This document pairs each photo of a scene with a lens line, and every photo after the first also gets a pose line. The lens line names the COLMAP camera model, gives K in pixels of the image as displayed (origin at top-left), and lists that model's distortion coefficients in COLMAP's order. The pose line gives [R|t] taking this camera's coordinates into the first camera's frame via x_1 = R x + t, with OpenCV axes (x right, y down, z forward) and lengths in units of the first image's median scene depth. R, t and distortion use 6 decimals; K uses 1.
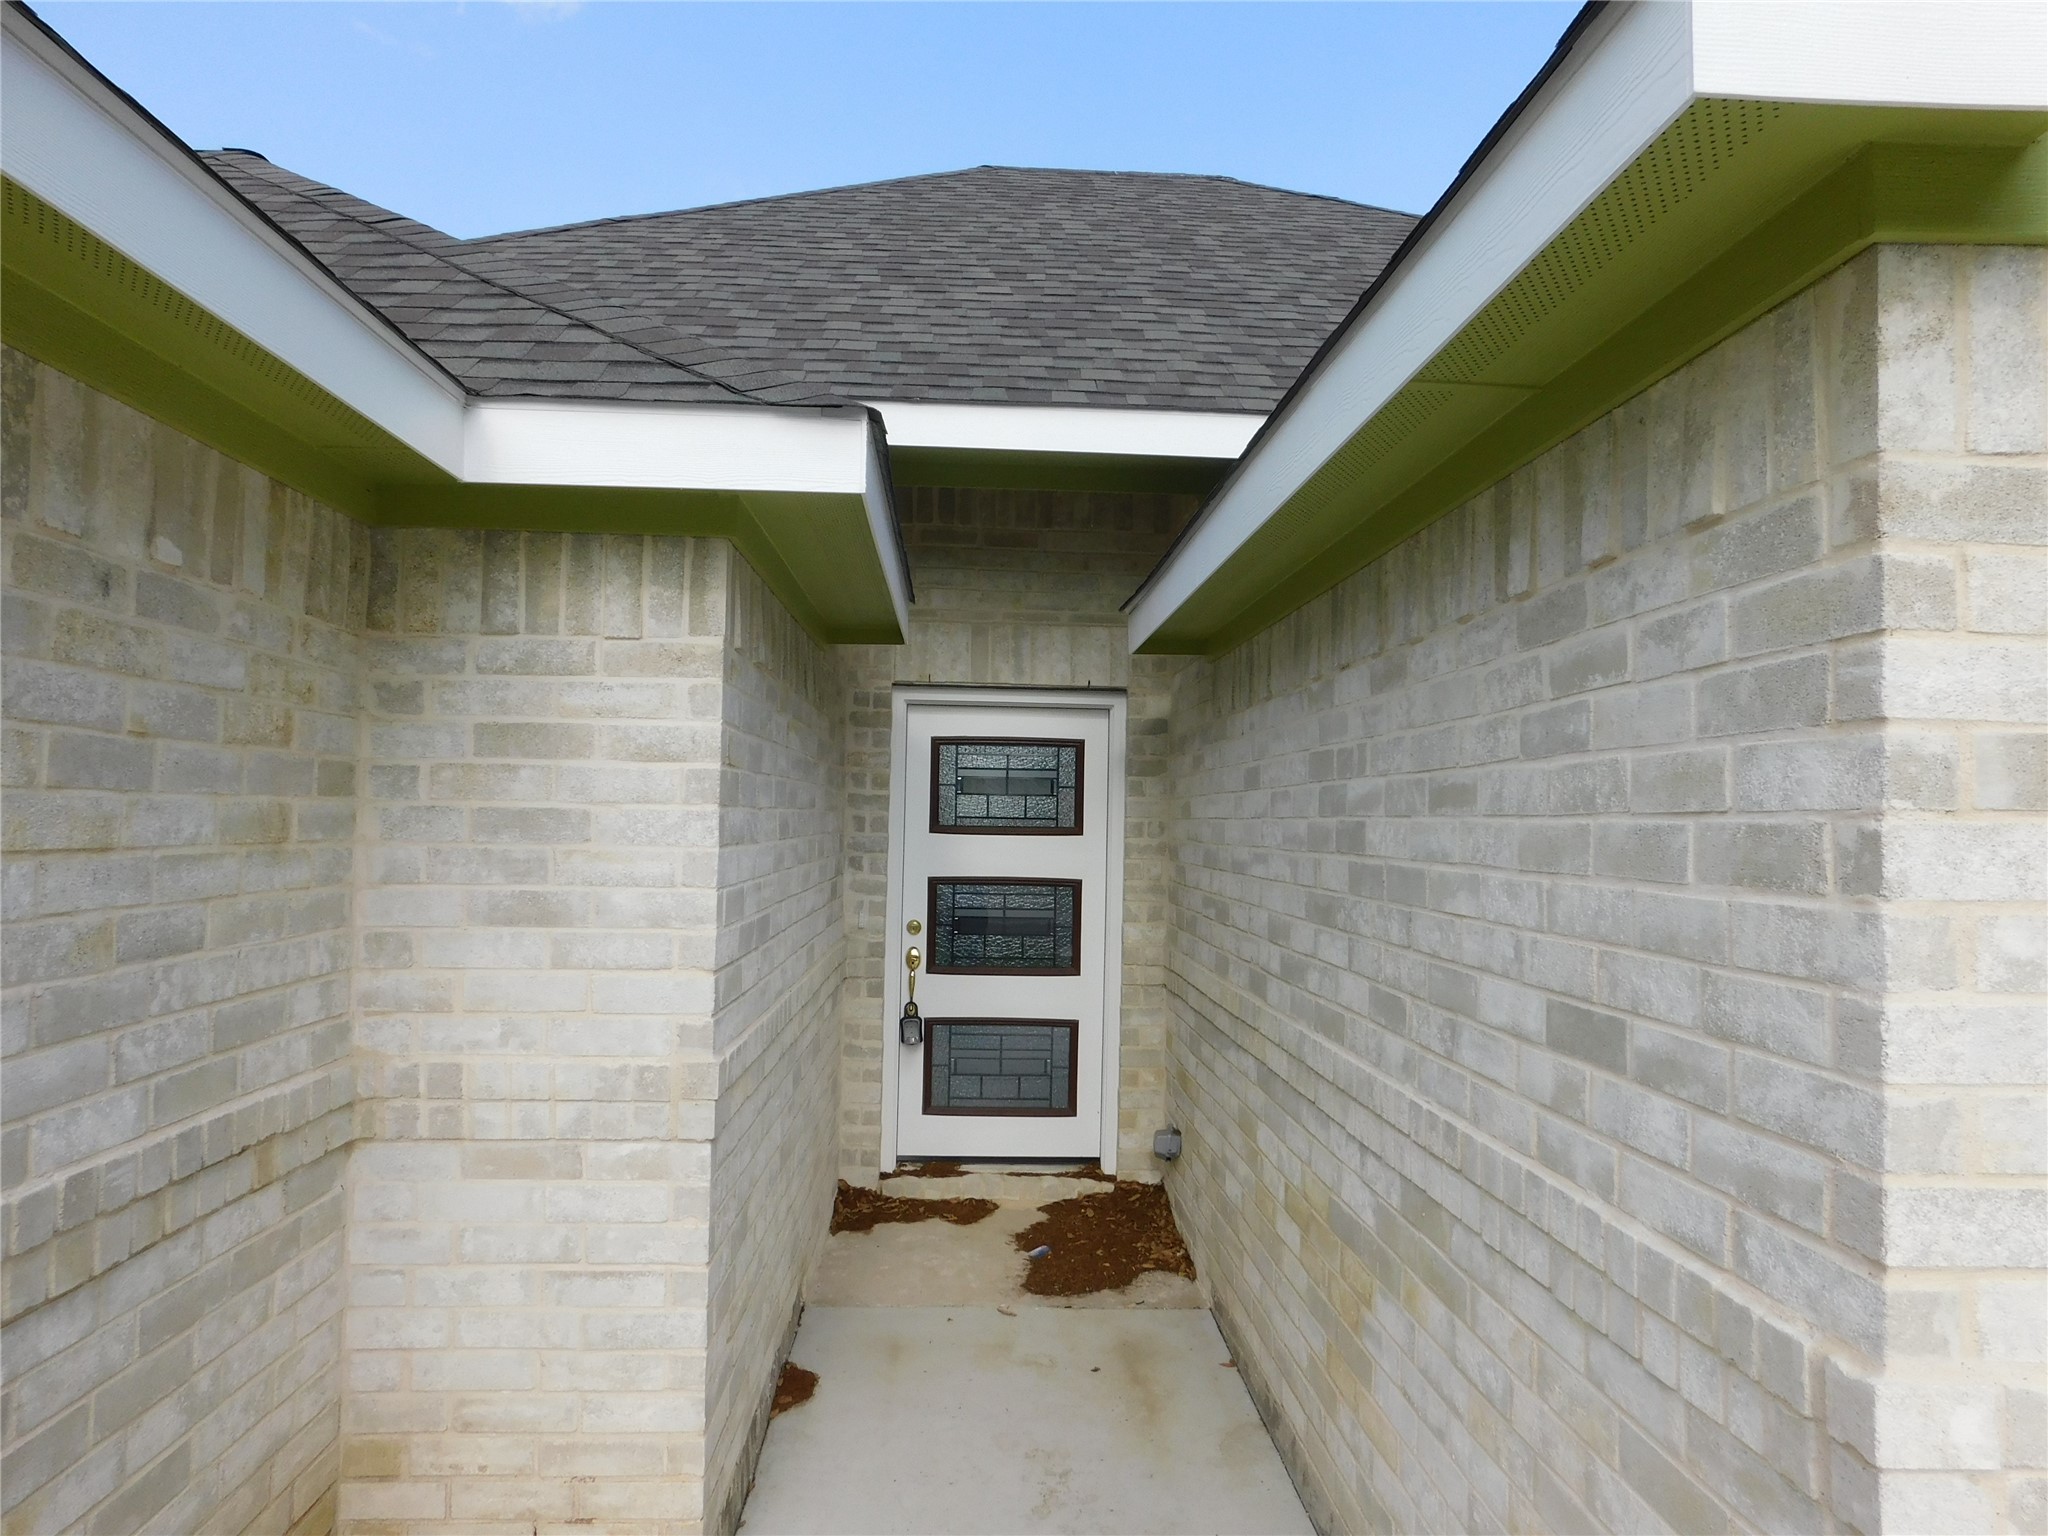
lens RADIAL K [[1353.5, 0, 1031.5], [0, 1353.5, 767.5], [0, 0, 1]] dist [-0.072786, 0.057282]
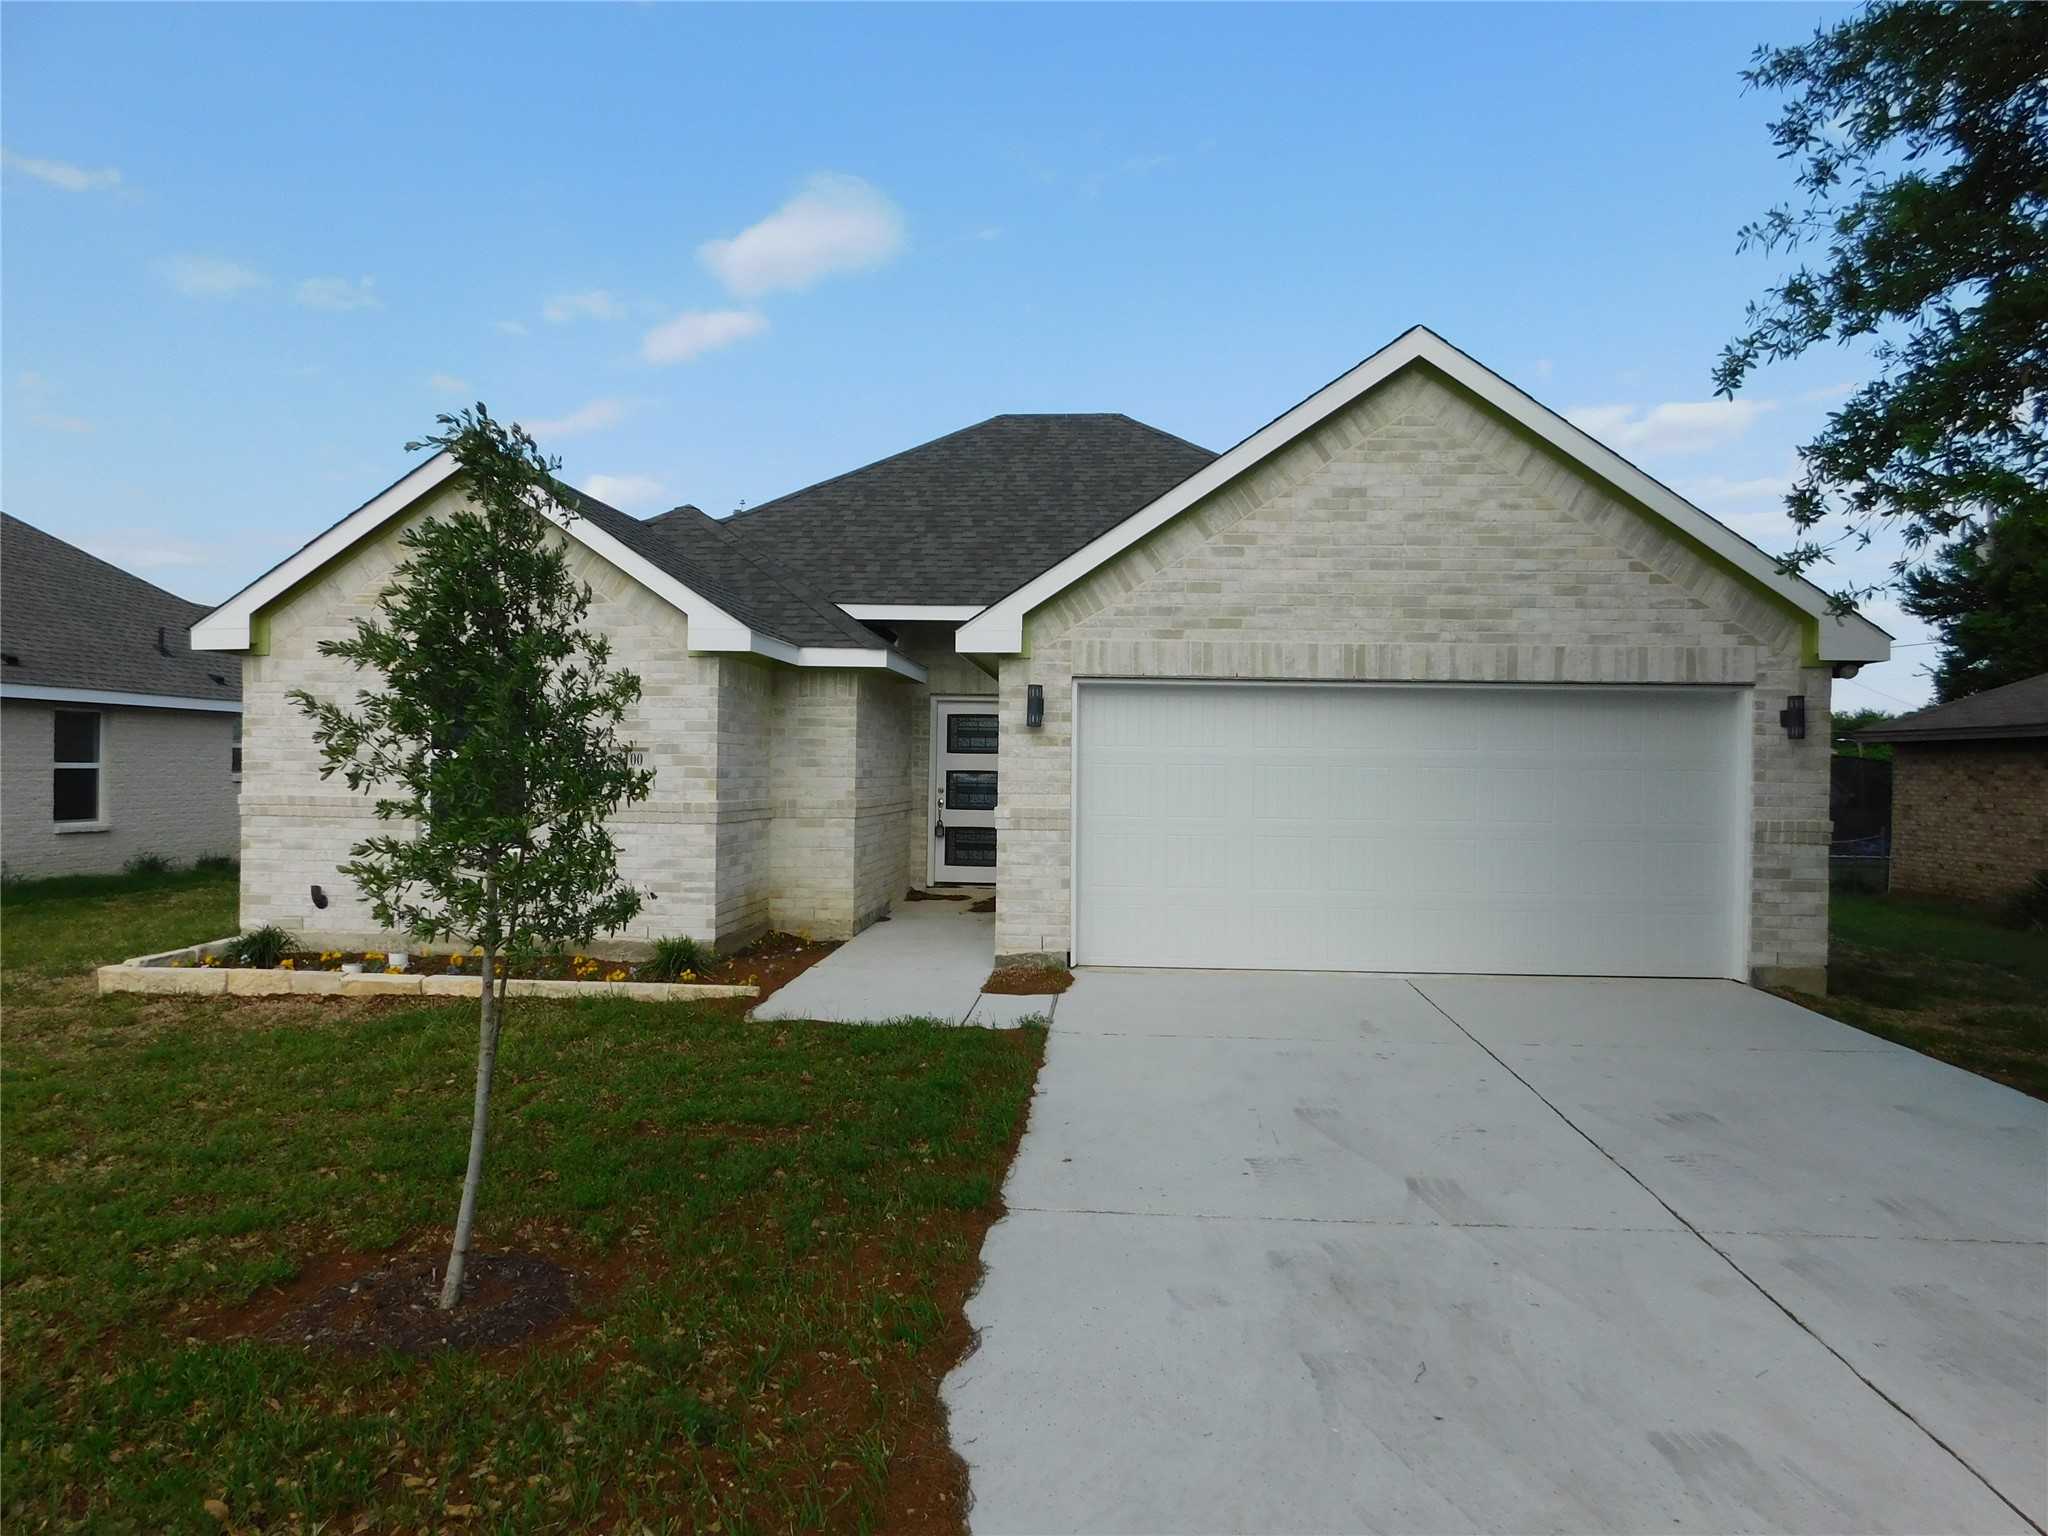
lens RADIAL K [[1353.5, 0, 1031.5], [0, 1353.5, 767.5], [0, 0, 1]] dist [-0.072786, 0.057282]
pose [[0.991904, -0.004366, -0.126914, 0.732209], [0.008744, 0.999385, 0.033960, -0.014512], [0.126688, -0.034794, 0.991332, -2.693409]]
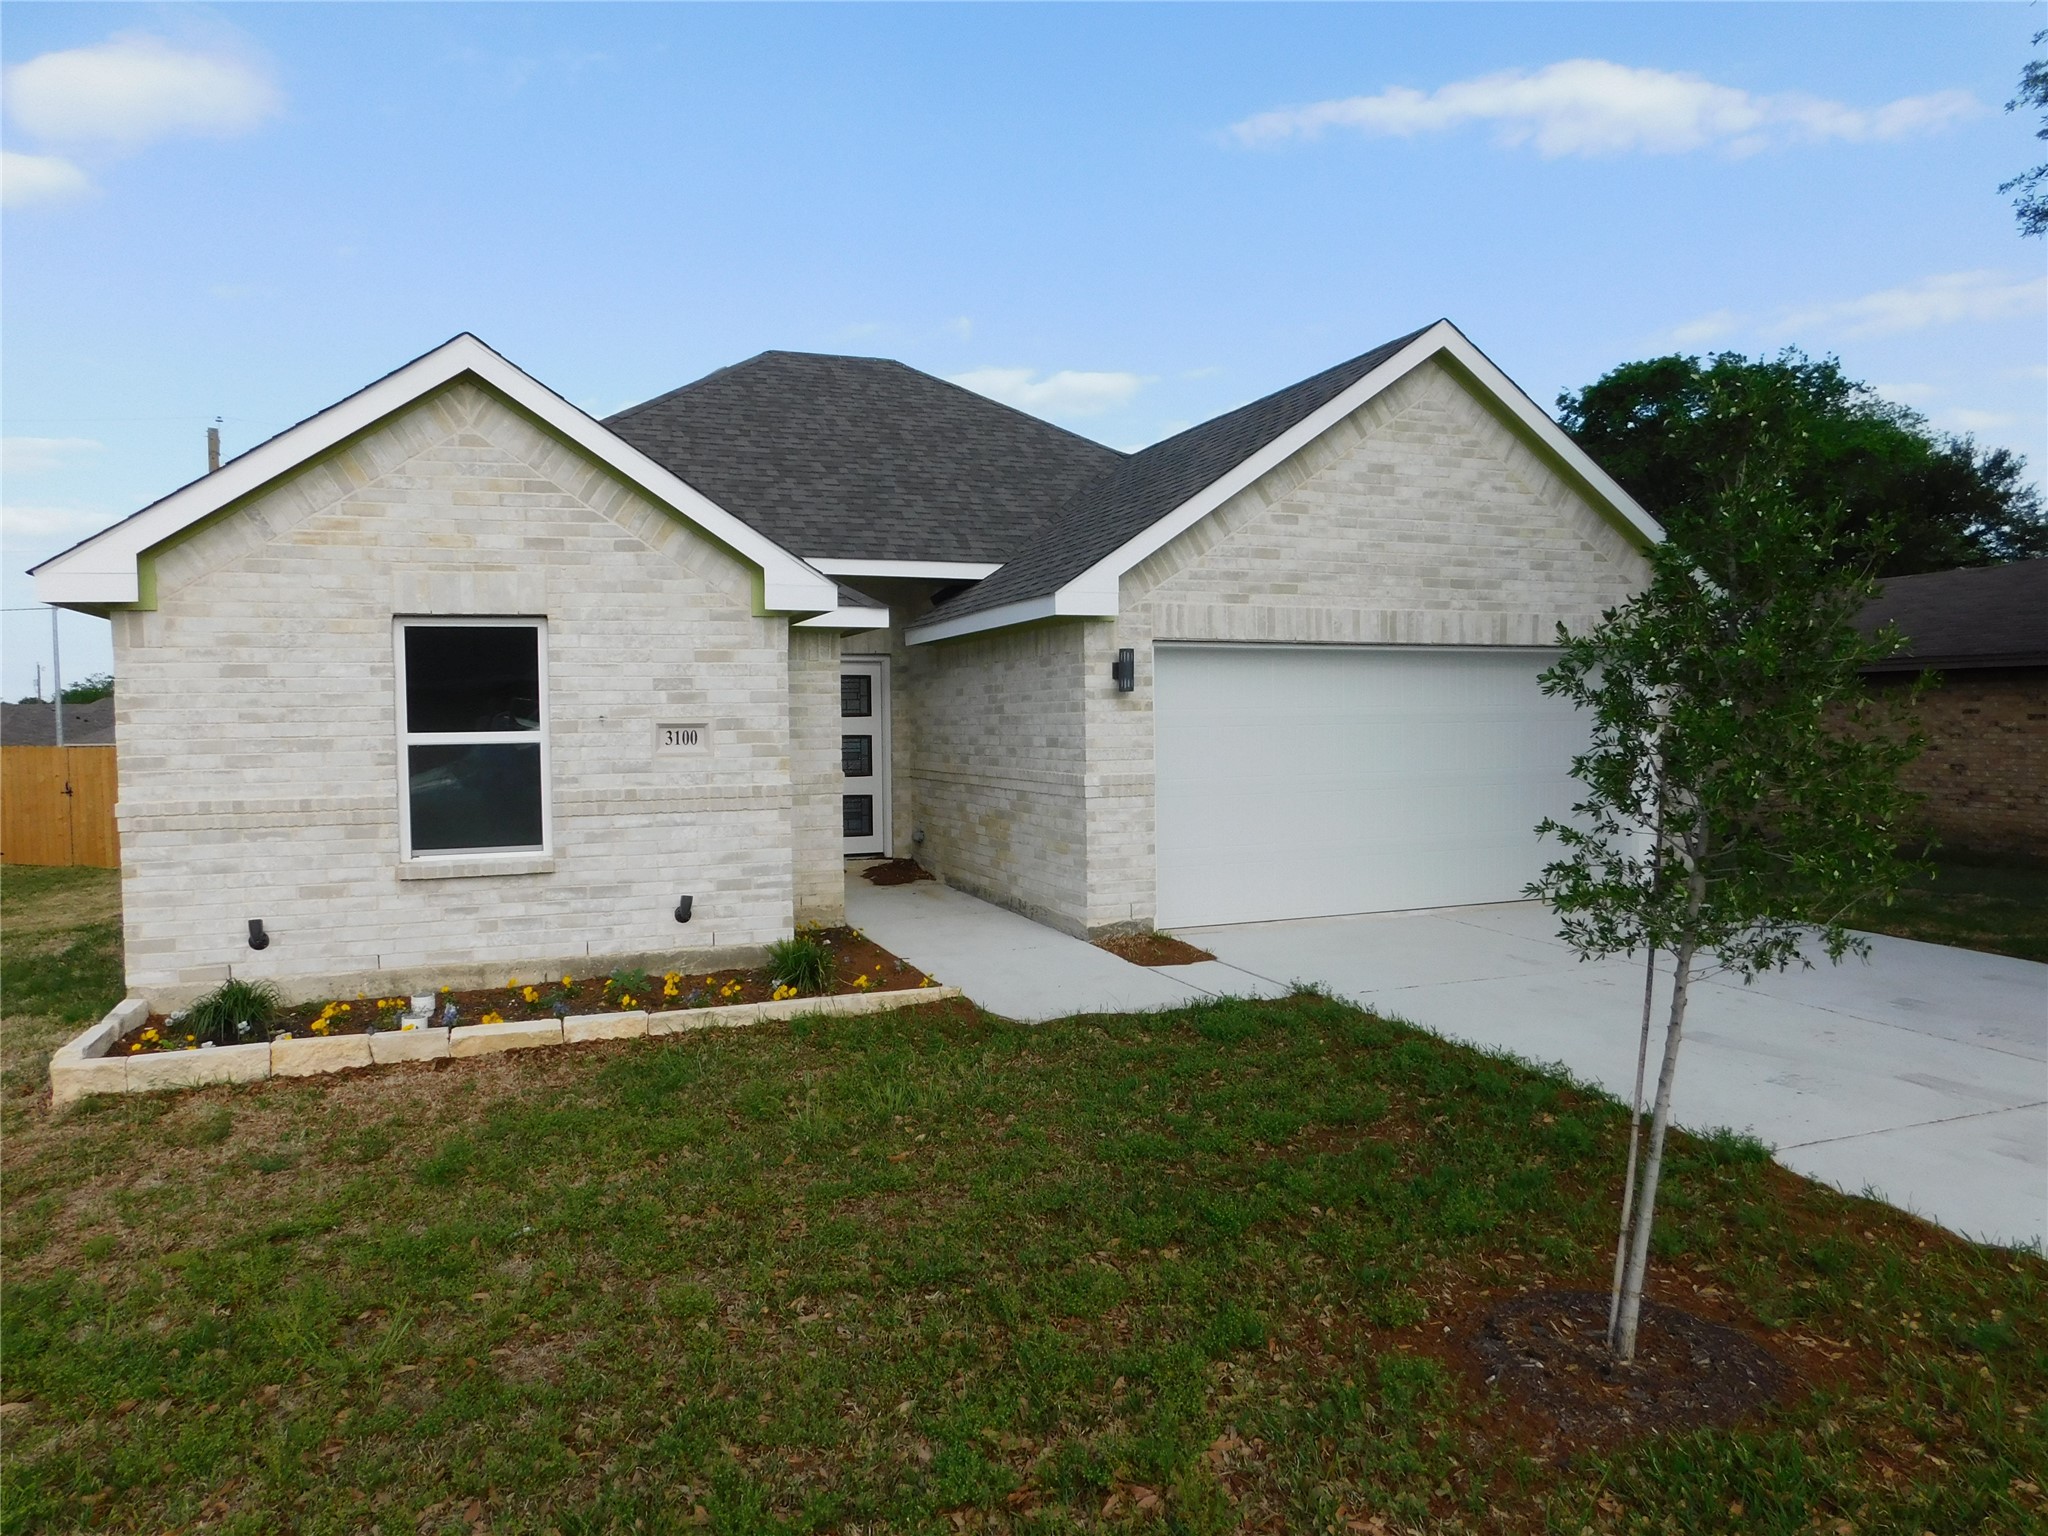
lens RADIAL K [[1353.5, 0, 1031.5], [0, 1353.5, 767.5], [0, 0, 1]] dist [-0.072786, 0.057282]
pose [[0.949298, -0.041168, 0.311671, -0.803913], [0.017452, 0.996761, 0.078504, -0.074744], [-0.313893, -0.069085, 0.946942, -2.433784]]
